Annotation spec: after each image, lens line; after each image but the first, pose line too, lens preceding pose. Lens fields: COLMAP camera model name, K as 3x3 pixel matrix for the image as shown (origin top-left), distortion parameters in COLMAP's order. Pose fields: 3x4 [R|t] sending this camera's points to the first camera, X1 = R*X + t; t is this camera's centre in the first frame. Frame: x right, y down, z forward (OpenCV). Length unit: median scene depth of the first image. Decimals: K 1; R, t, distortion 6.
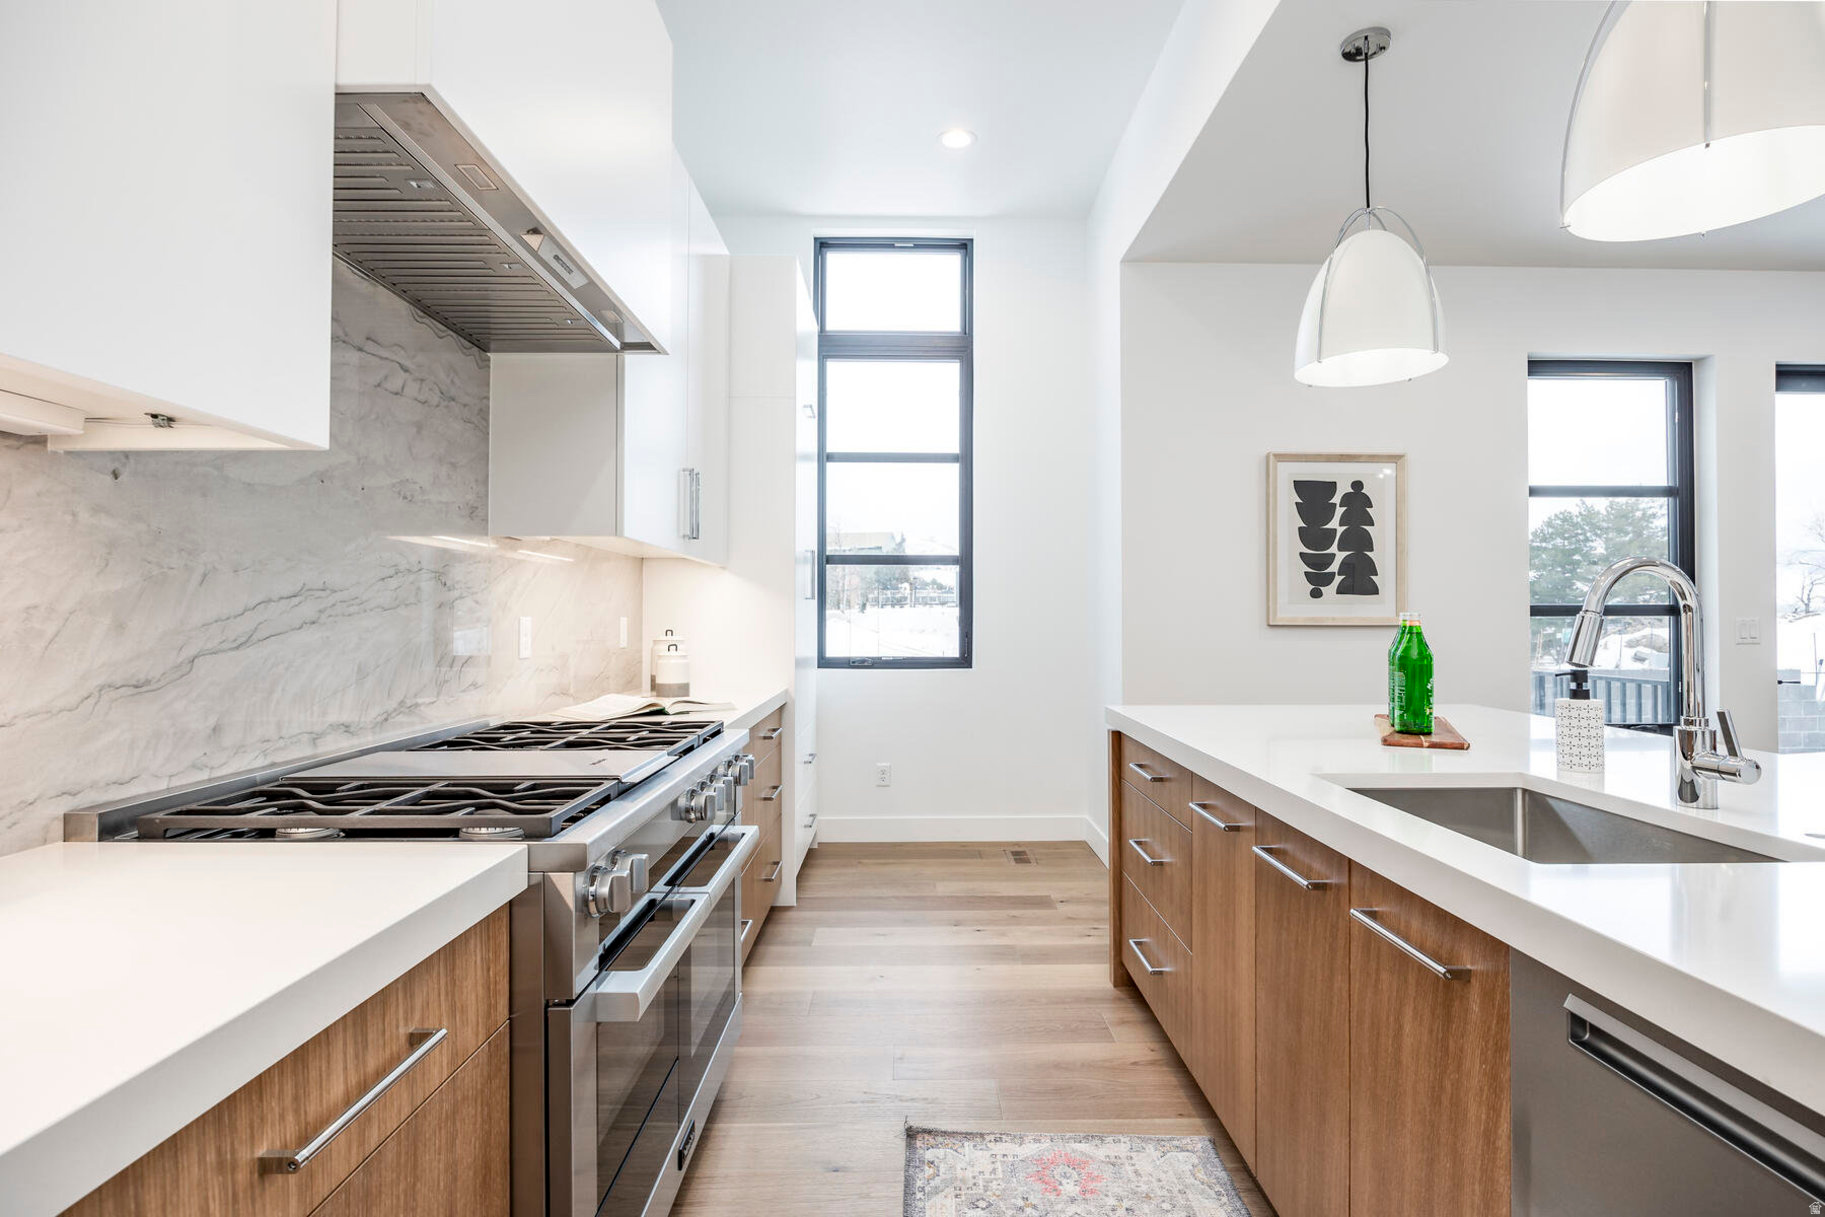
lens RADIAL K [[919.6, 0, 924.1], [0, 919.6, 611.7], [0, 0, 1]] dist [-0.002951, 0.000072]
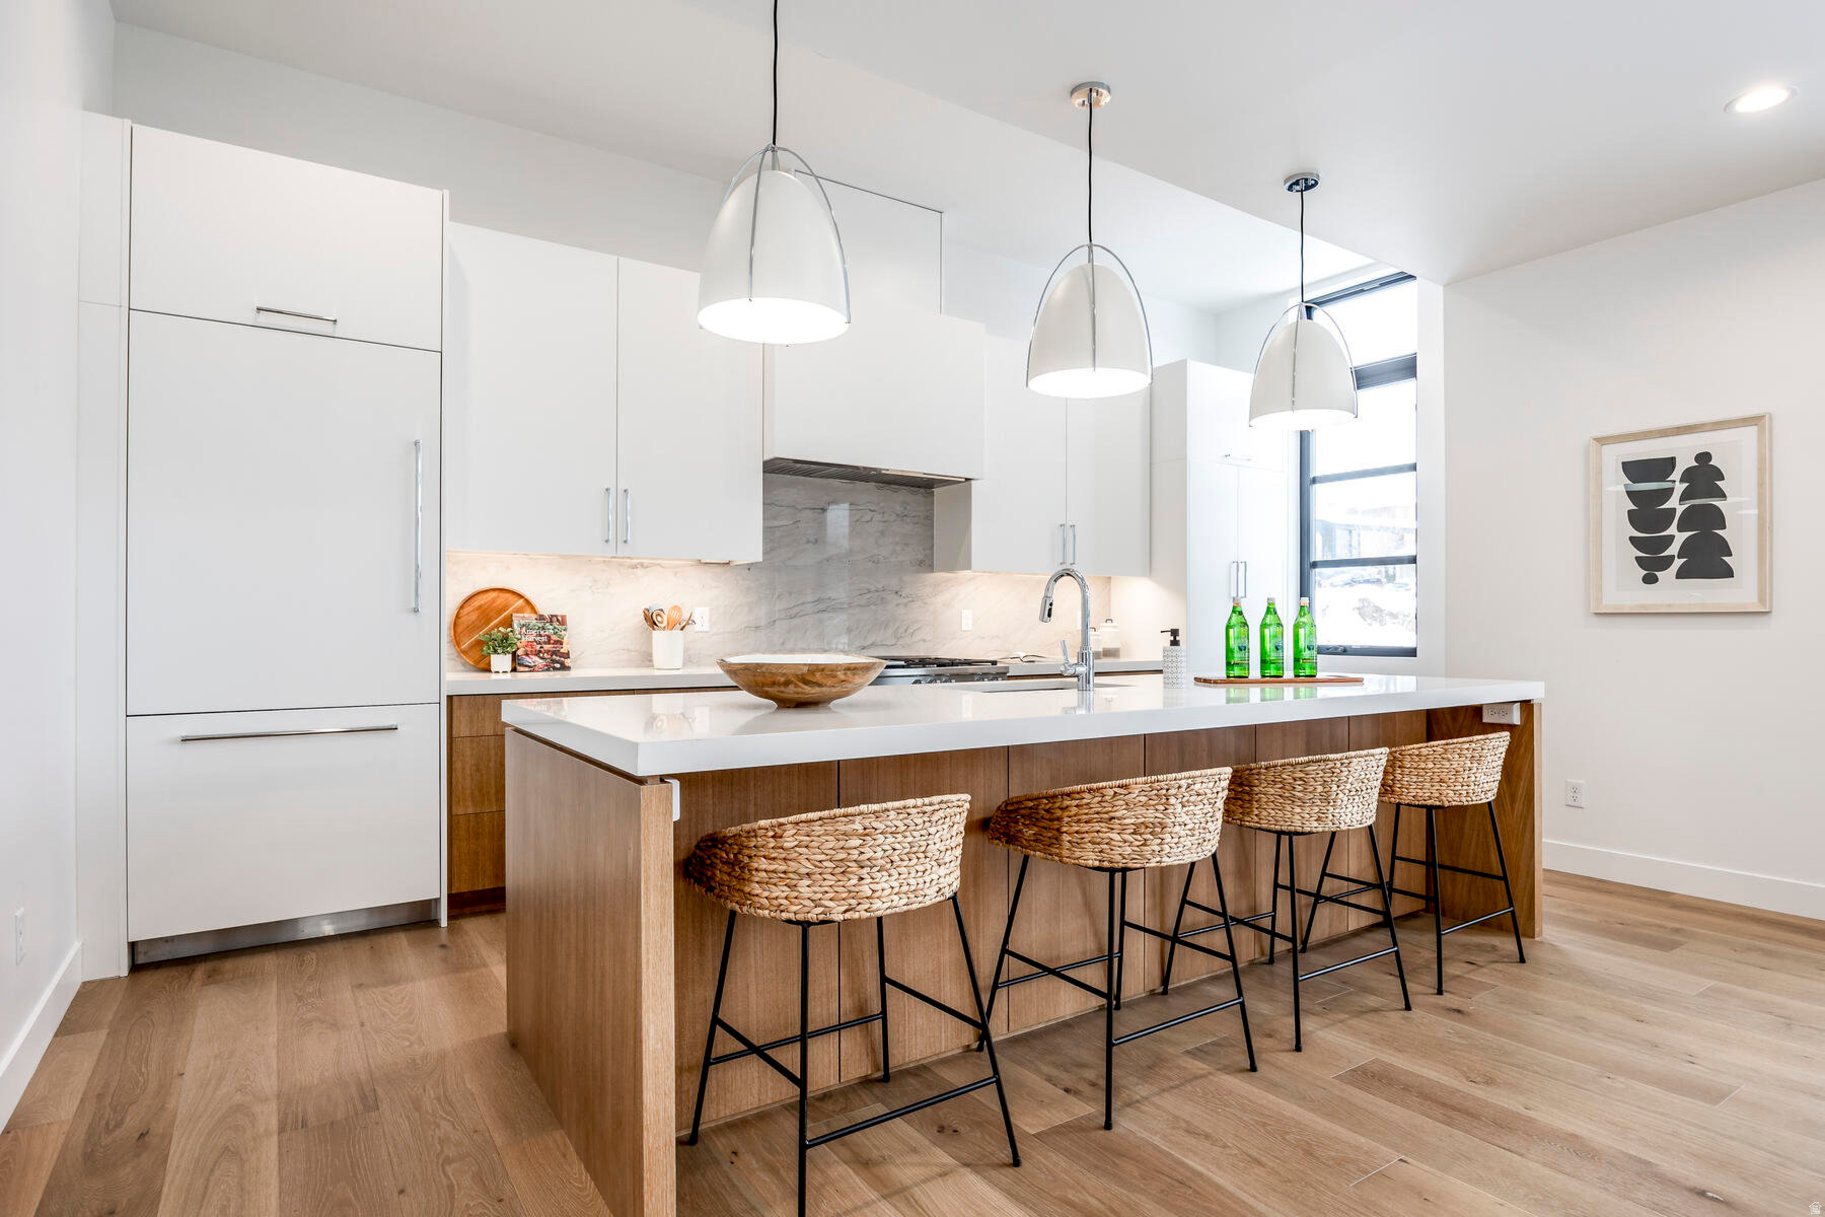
lens RADIAL K [[981.9, 0, 904.7], [0, 981.9, 613.1], [0, 0, 1]] dist [0.017031, -0.002209]
pose [[0.540049, -0.011348, -0.841557, 0.867439], [0.004661, 0.999934, -0.010492, 0.022203], [0.841621, 0.001743, 0.540066, -0.189368]]
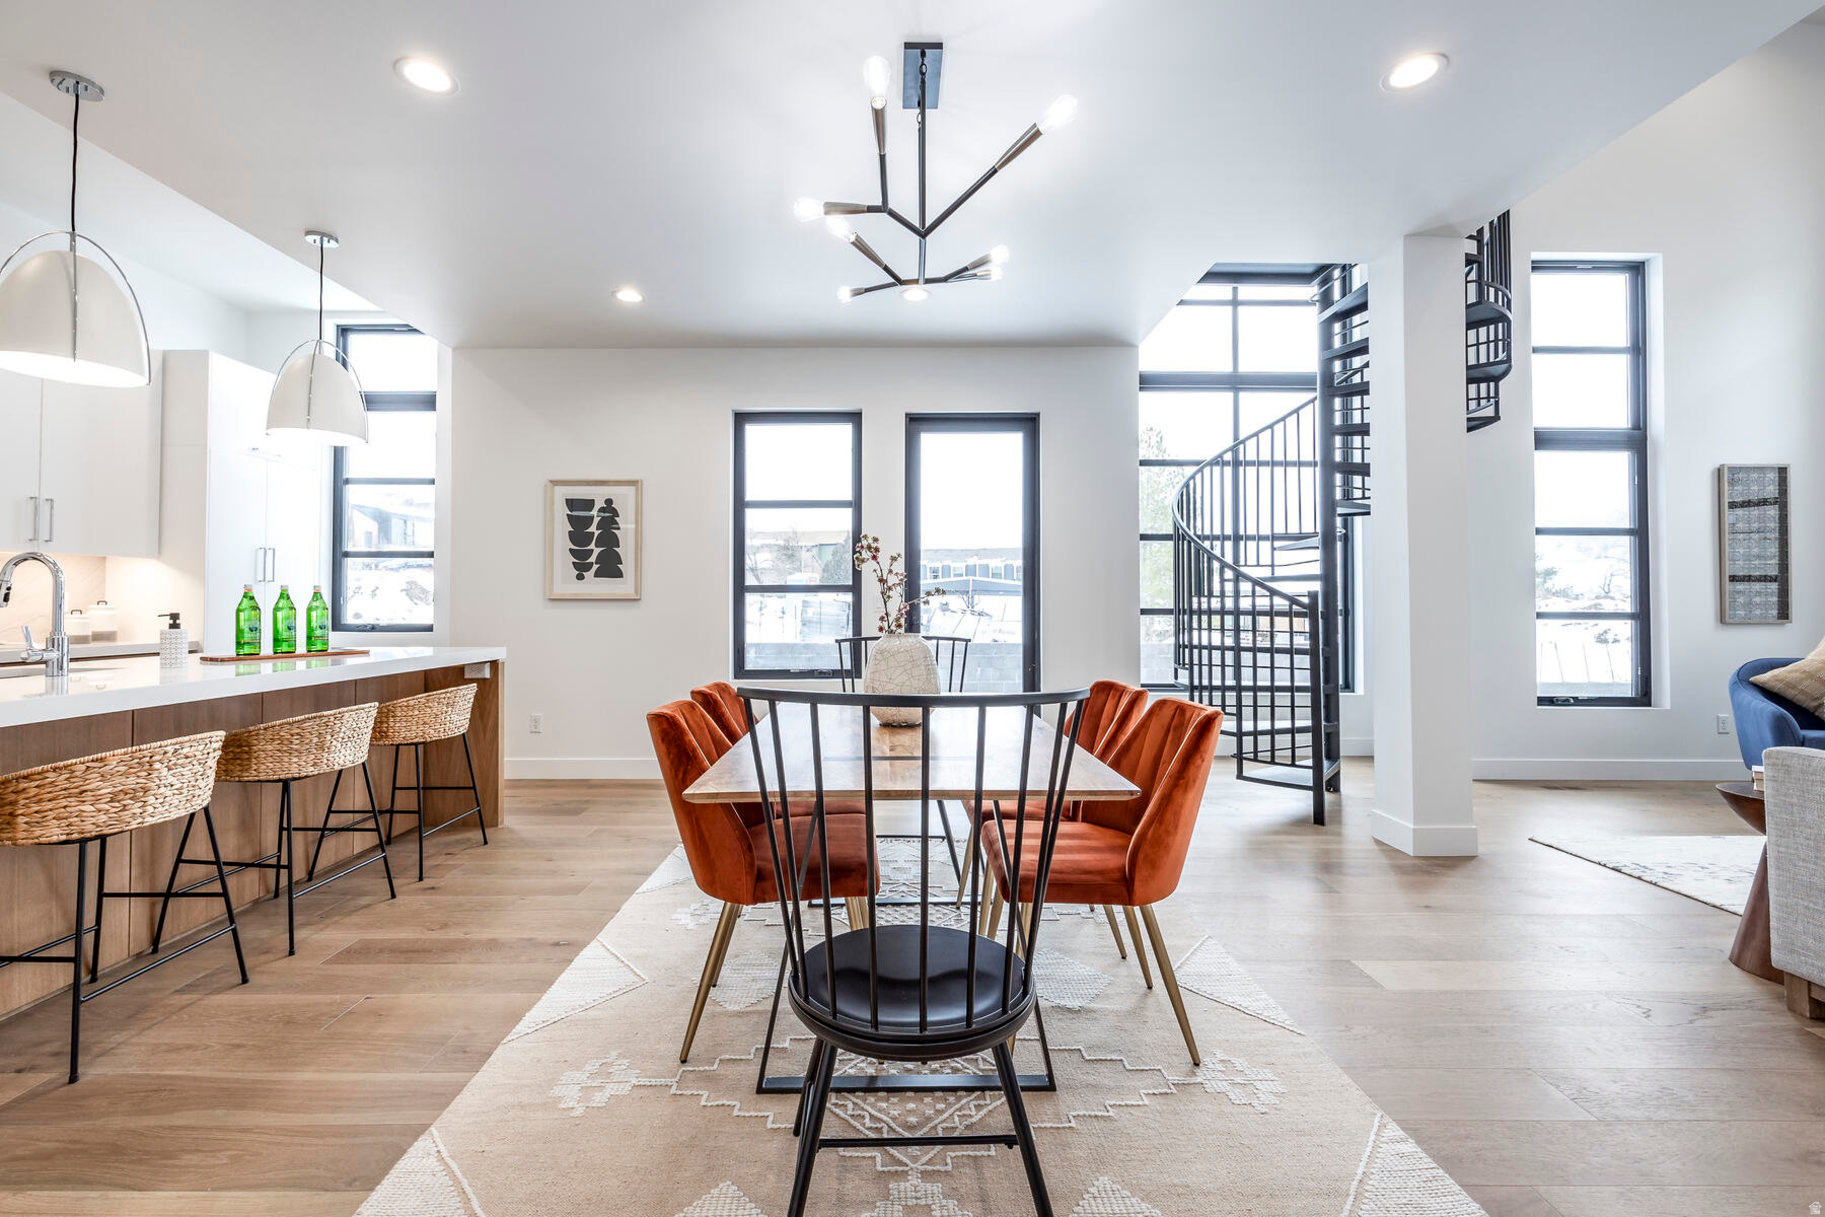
lens RADIAL K [[806.4, 0, 891.6], [0, 806.4, 590.9], [0, 0, 1]] dist [-0.003047, -0.000500]
pose [[0.999709, -0.001267, -0.024071, 0.945945], [0.000973, 0.999925, -0.012236, 0.018255], [0.024084, 0.012209, 0.999635, -0.253009]]
